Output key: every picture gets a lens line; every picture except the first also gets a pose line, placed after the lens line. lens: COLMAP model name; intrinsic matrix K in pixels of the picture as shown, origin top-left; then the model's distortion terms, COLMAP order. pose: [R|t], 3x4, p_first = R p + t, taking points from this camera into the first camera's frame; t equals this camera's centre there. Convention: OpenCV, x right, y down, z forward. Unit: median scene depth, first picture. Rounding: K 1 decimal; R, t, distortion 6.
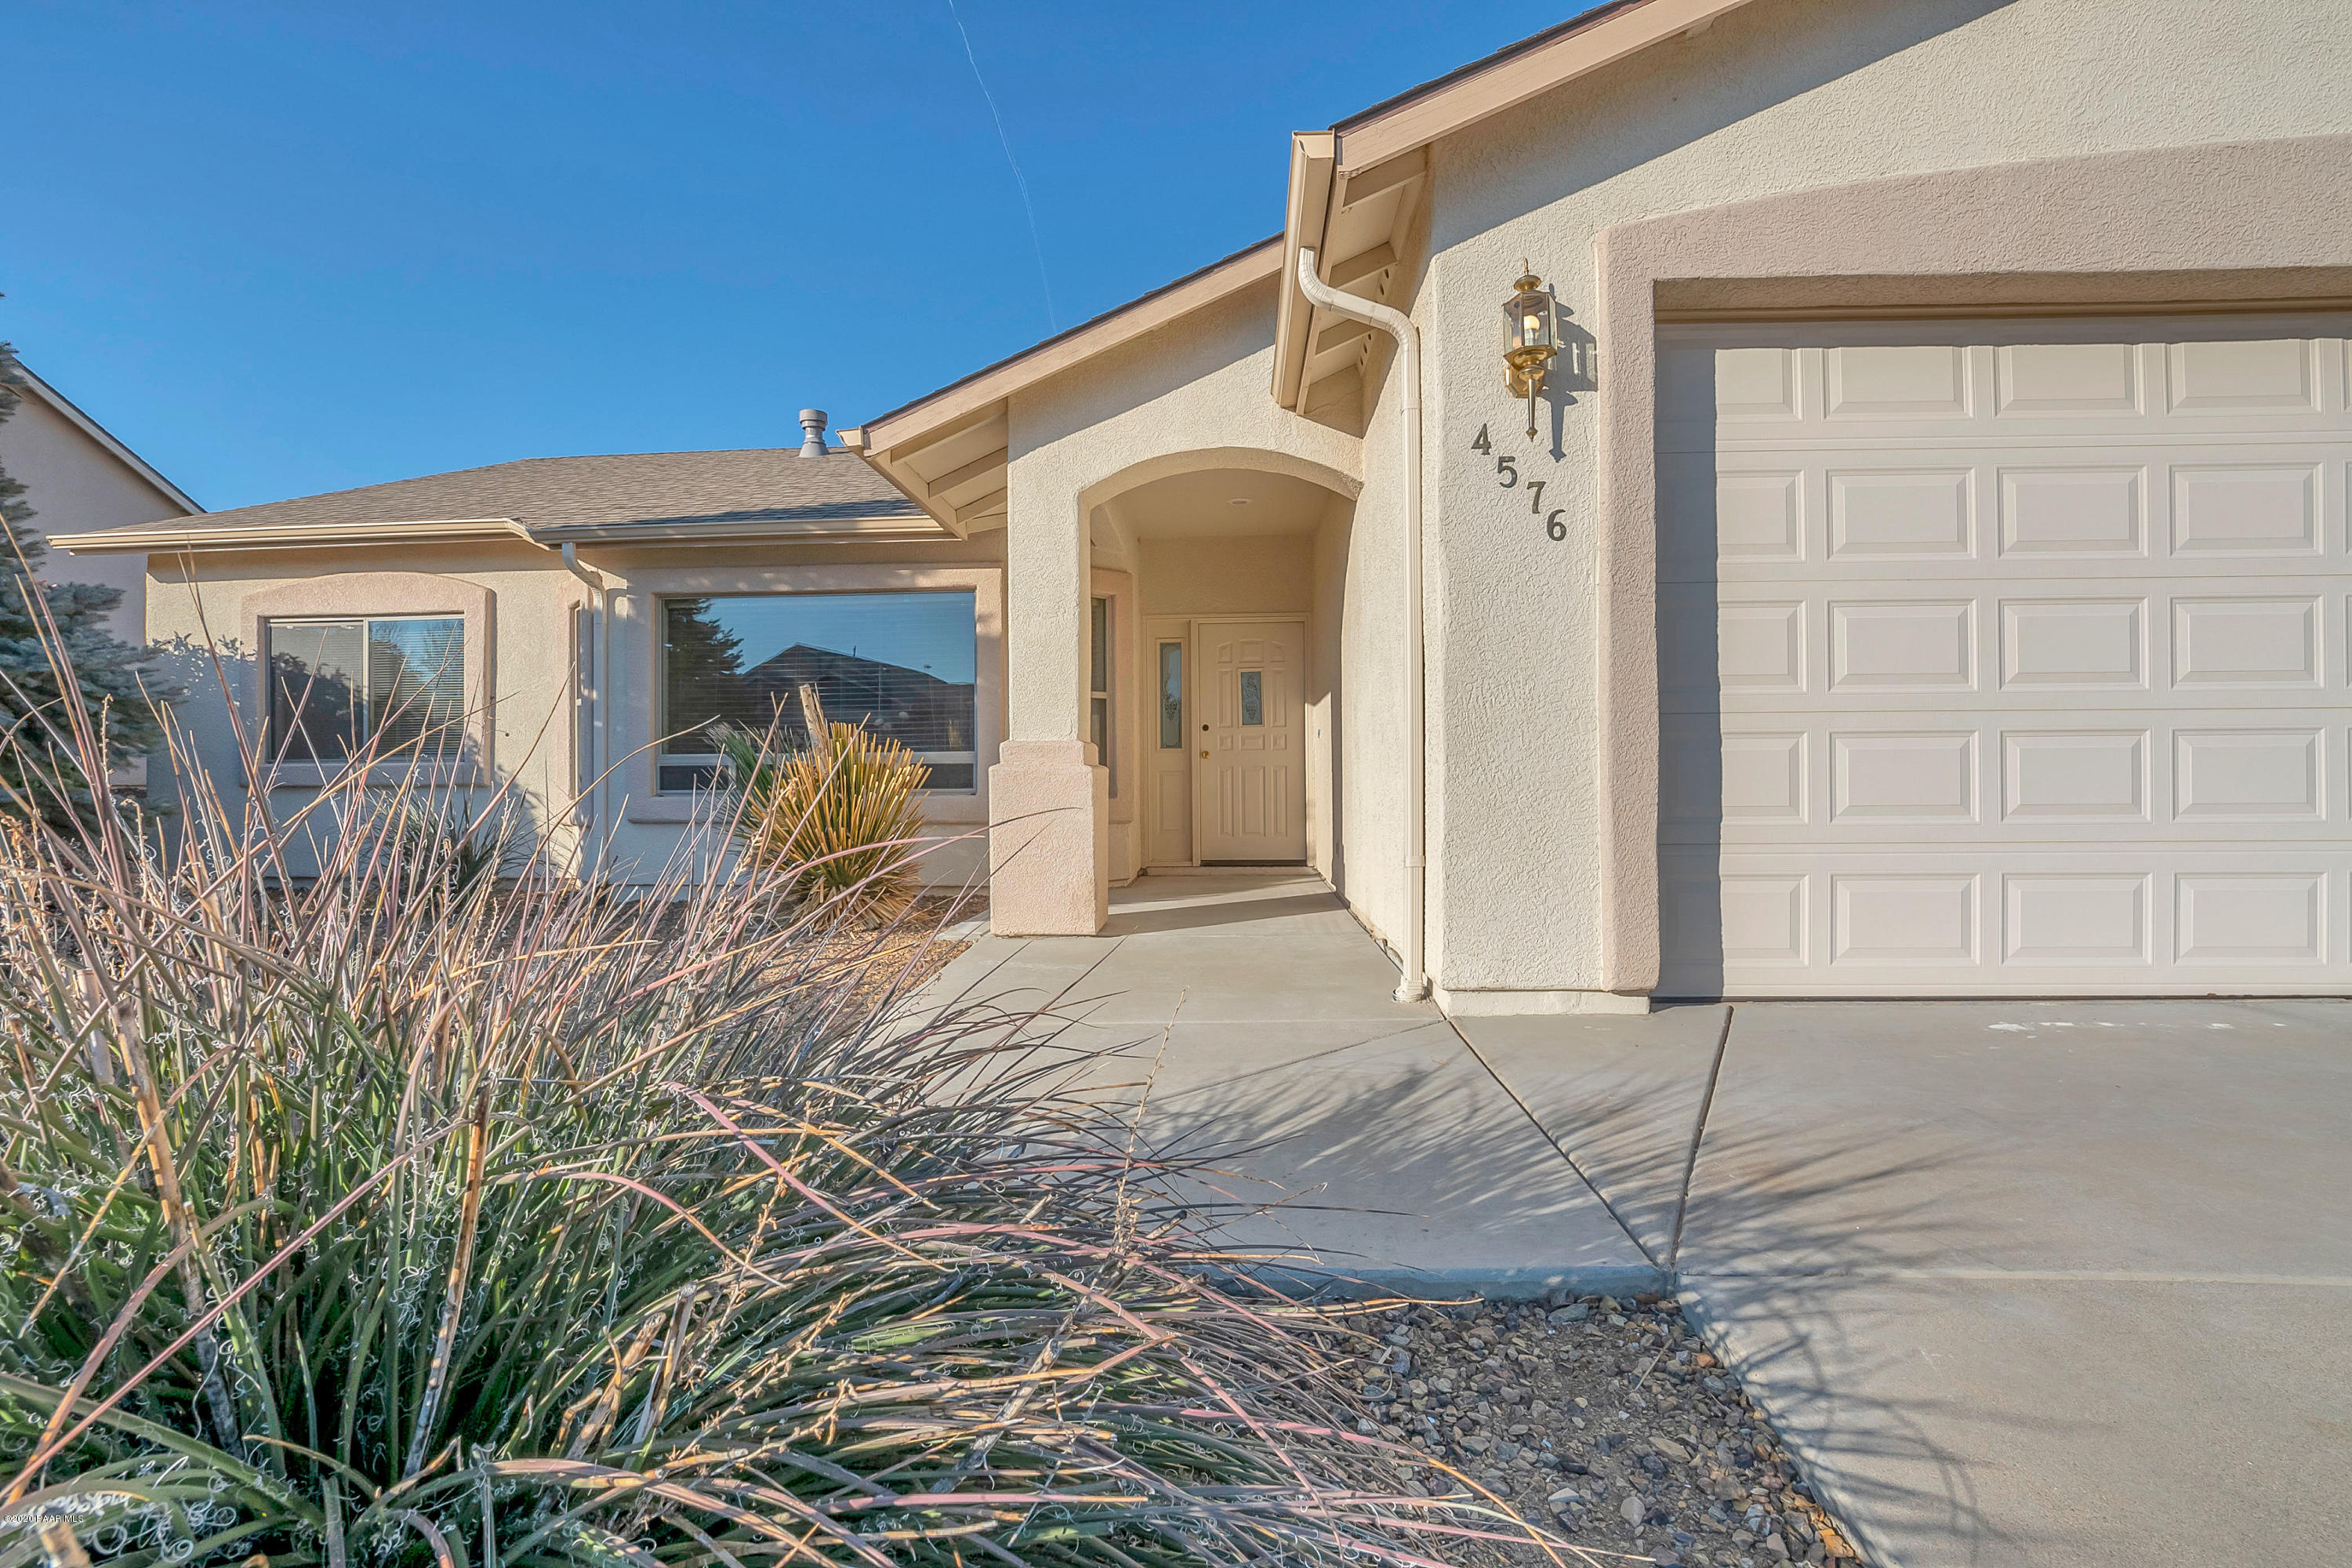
lens RADIAL K [[1058.9, 0, 1176.0], [0, 1058.9, 784.0], [0, 0, 1]] dist [-0.011247, 0.000822]
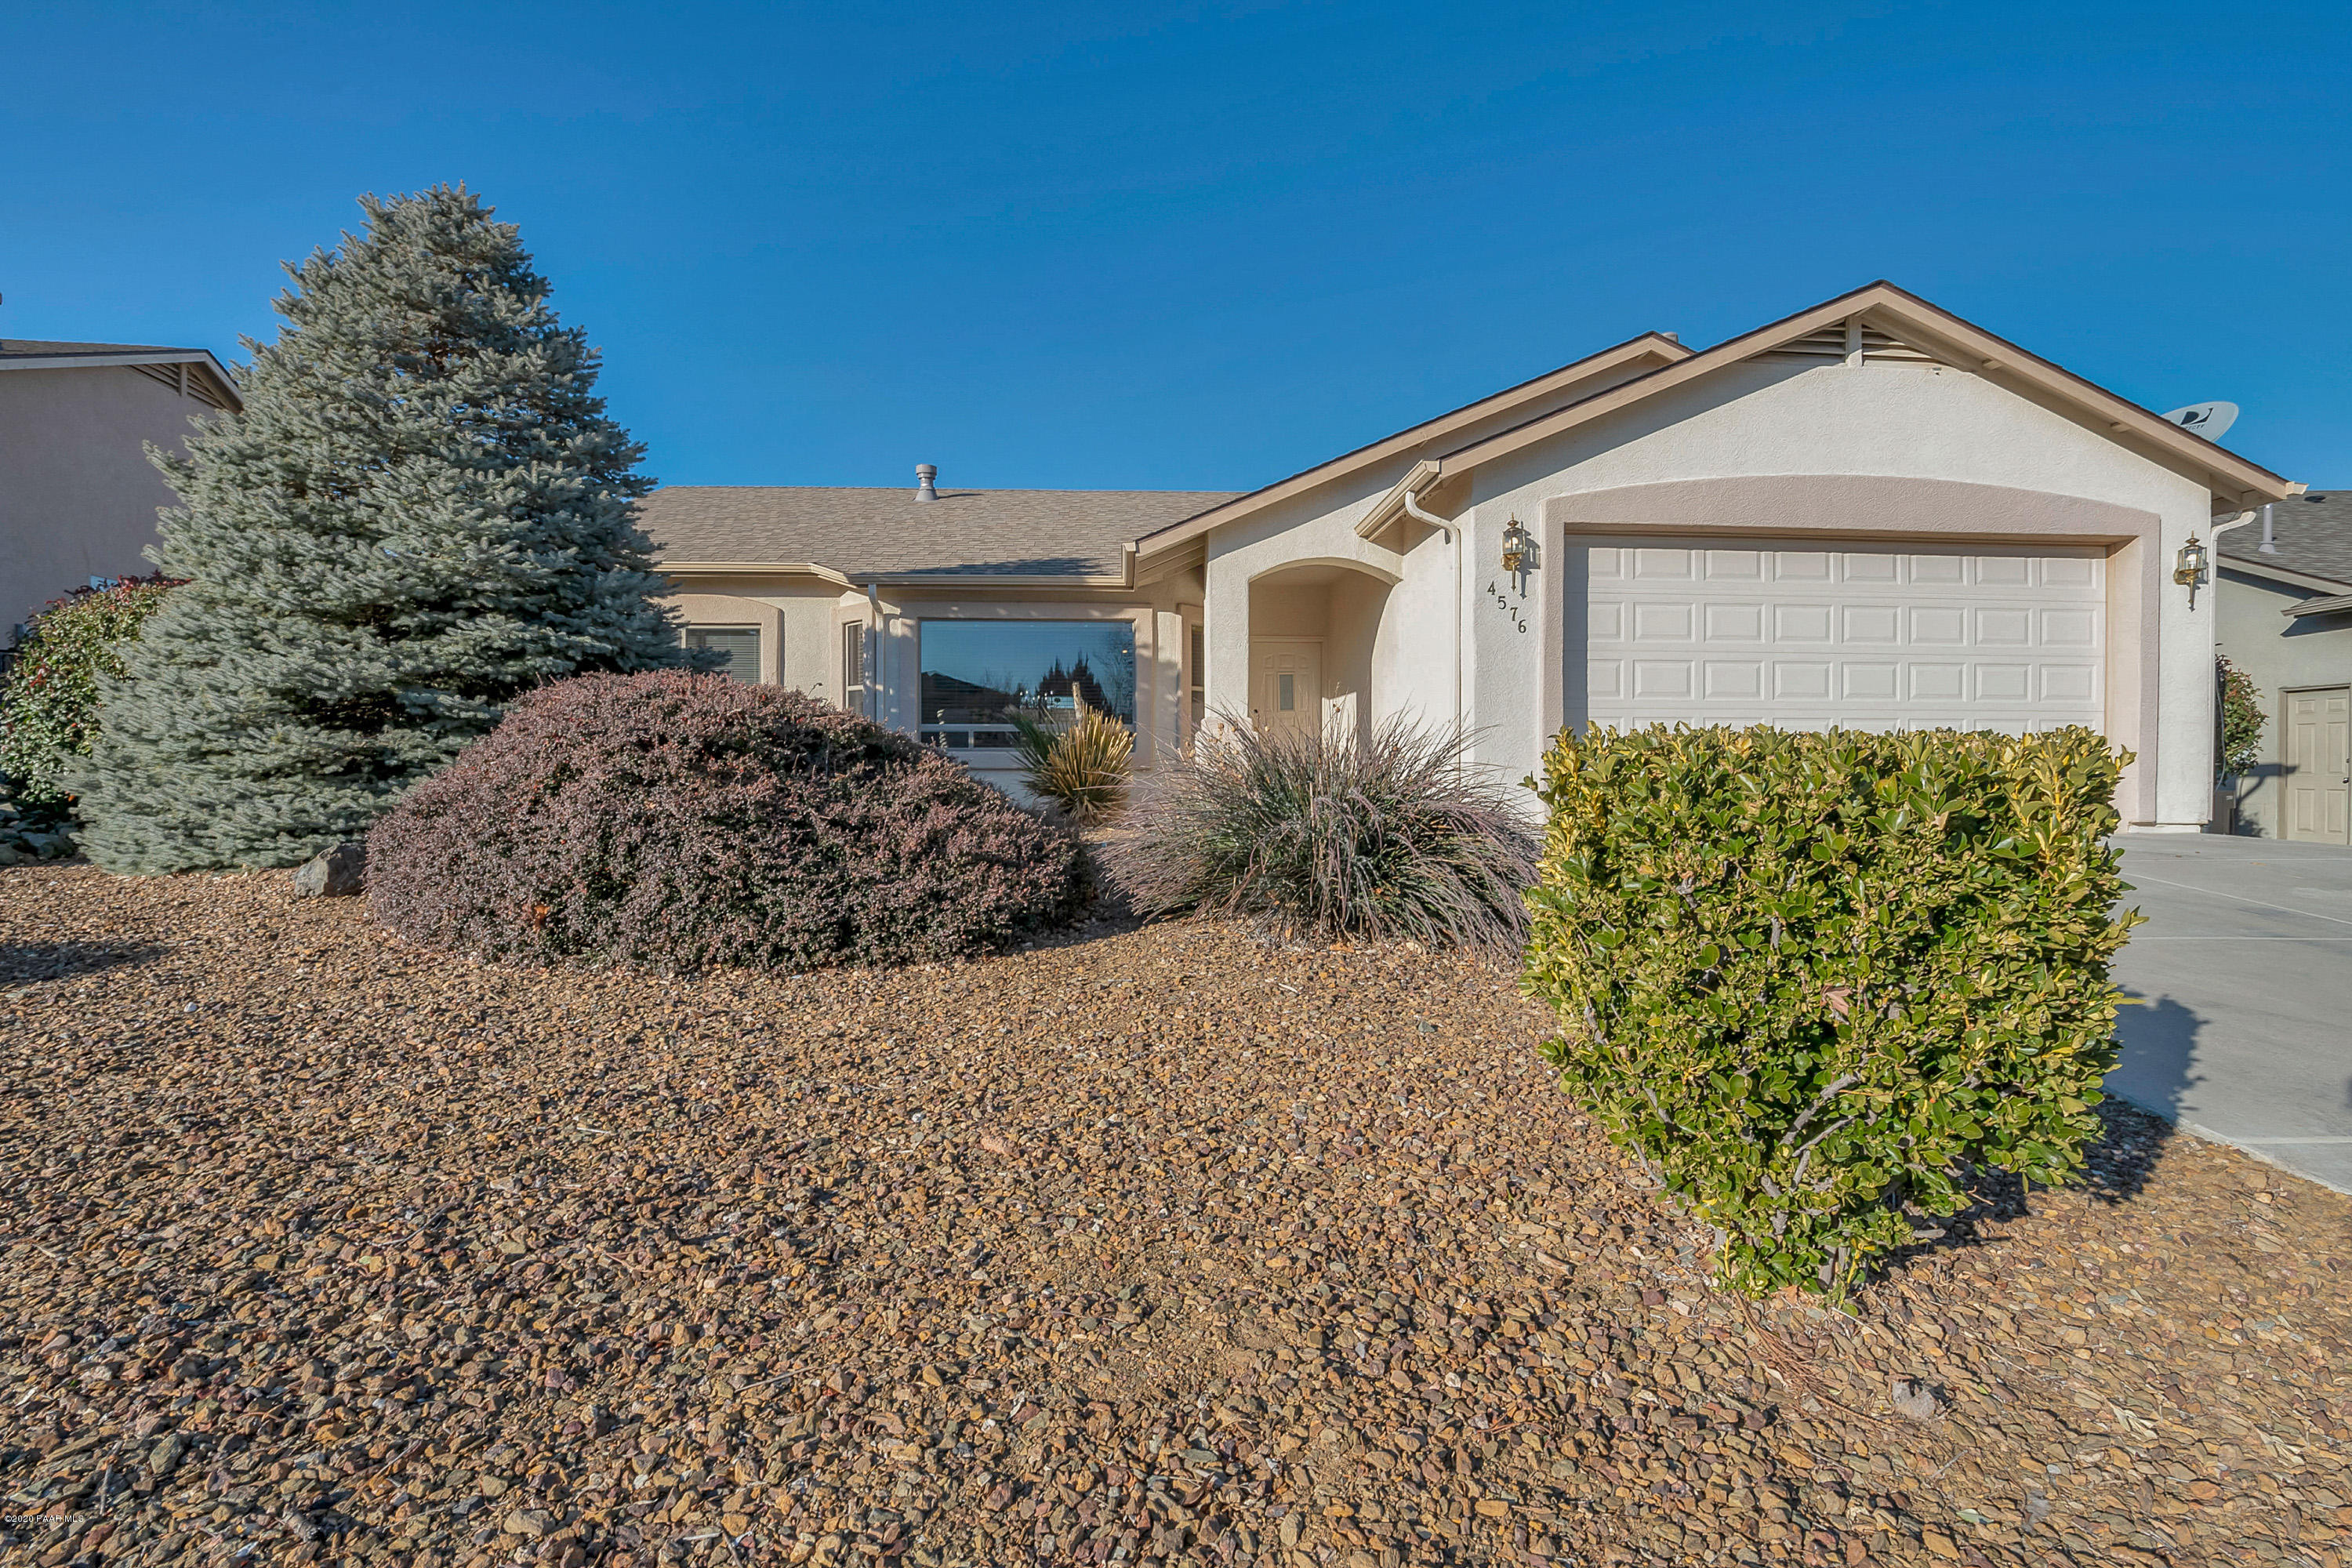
lens RADIAL K [[1058.9, 0, 1176.0], [0, 1058.9, 784.0], [0, 0, 1]] dist [-0.011247, 0.000822]
pose [[0.993793, 0.009064, 0.110879, -0.416684], [-0.010290, 0.999892, 0.010493, 0.054661], [-0.110772, -0.011569, 0.993778, -0.786723]]
